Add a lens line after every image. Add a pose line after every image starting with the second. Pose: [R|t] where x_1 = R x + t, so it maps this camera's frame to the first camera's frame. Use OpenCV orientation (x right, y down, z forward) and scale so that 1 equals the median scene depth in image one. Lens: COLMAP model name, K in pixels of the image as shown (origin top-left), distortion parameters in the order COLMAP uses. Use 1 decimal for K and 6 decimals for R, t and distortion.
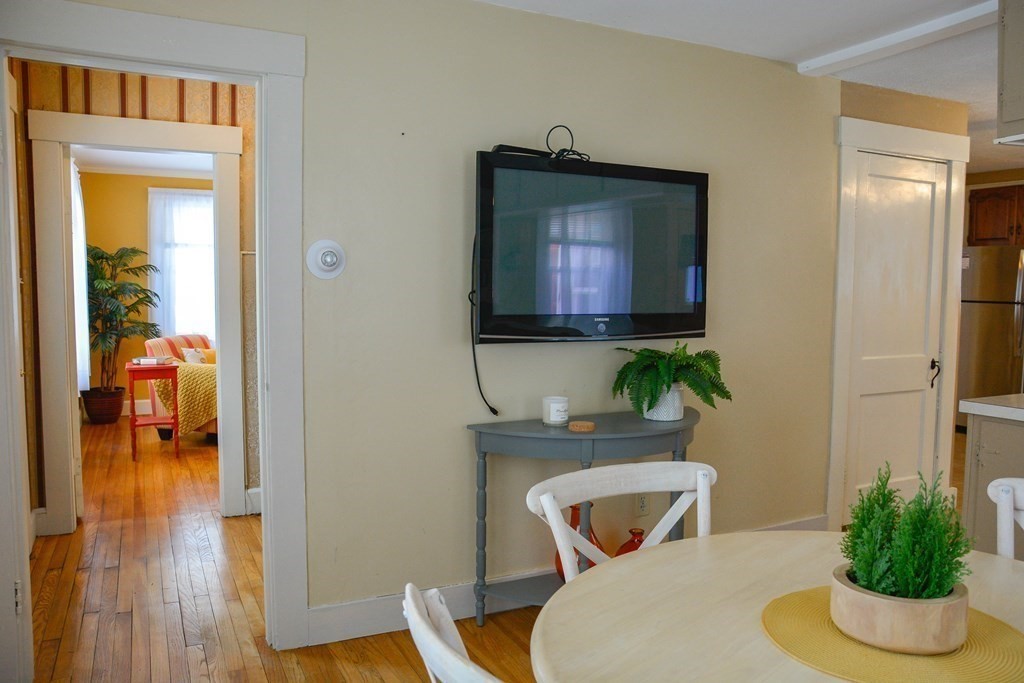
lens RADIAL K [[768.0, 0, 512.1], [0, 768.0, 340.9], [0, 0, 1]] dist [-0.072932, 0.037927]
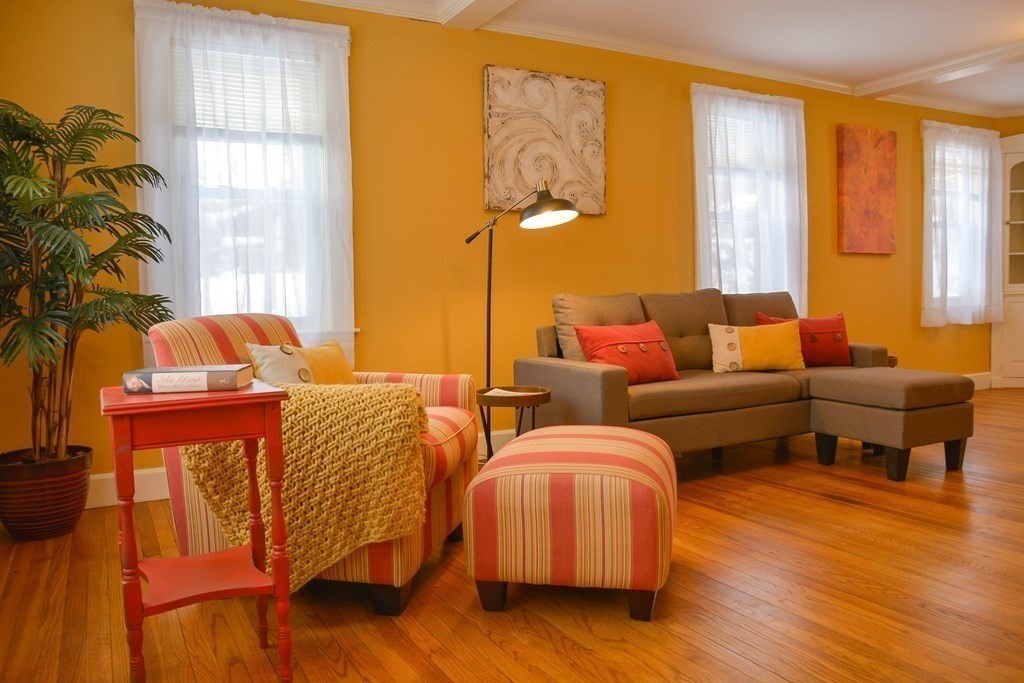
lens RADIAL K [[768.0, 0, 515.6], [0, 768.0, 340.6], [0, 0, 1]] dist [-0.072932, 0.037927]
pose [[0.998206, -0.032098, 0.050540, -0.298788], [0.032971, 0.999320, -0.016536, 0.016939], [-0.049975, 0.018172, 0.998585, 0.573627]]
